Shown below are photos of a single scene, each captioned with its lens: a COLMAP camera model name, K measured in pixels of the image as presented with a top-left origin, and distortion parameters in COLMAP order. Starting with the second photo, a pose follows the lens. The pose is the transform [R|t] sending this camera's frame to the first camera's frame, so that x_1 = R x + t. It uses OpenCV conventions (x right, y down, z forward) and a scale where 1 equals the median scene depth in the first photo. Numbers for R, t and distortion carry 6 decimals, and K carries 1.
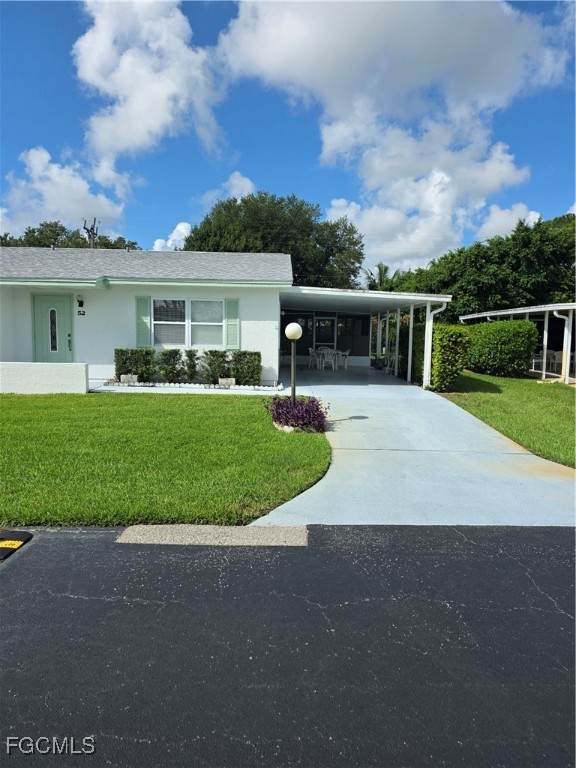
lens RADIAL K [[534.6, 0, 286.6], [0, 534.6, 384.8], [0, 0, 1]] dist [0.050845, -0.005970]
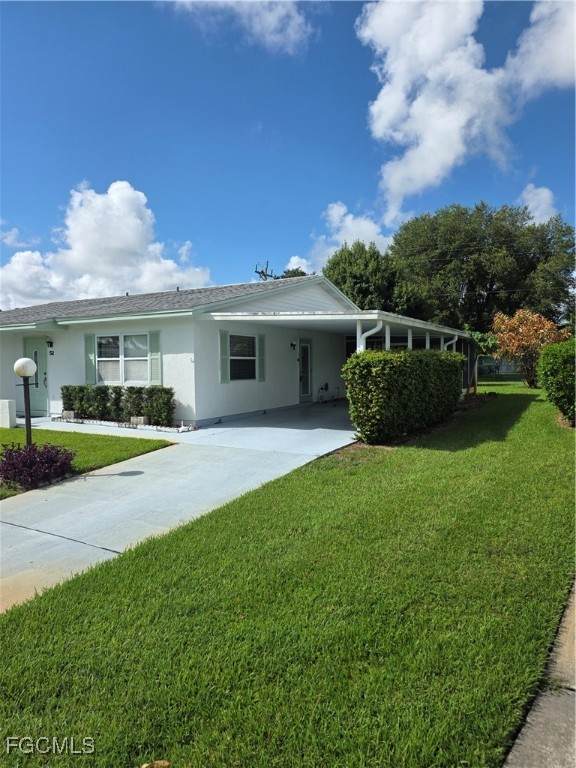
lens RADIAL K [[534.6, 0, 286.6], [0, 534.6, 384.8], [0, 0, 1]] dist [0.050845, -0.005970]
pose [[0.854984, -0.004504, -0.518635, 0.575416], [-0.025639, 0.998373, -0.050938, -0.026184], [0.518020, 0.056848, 0.853477, 0.327117]]
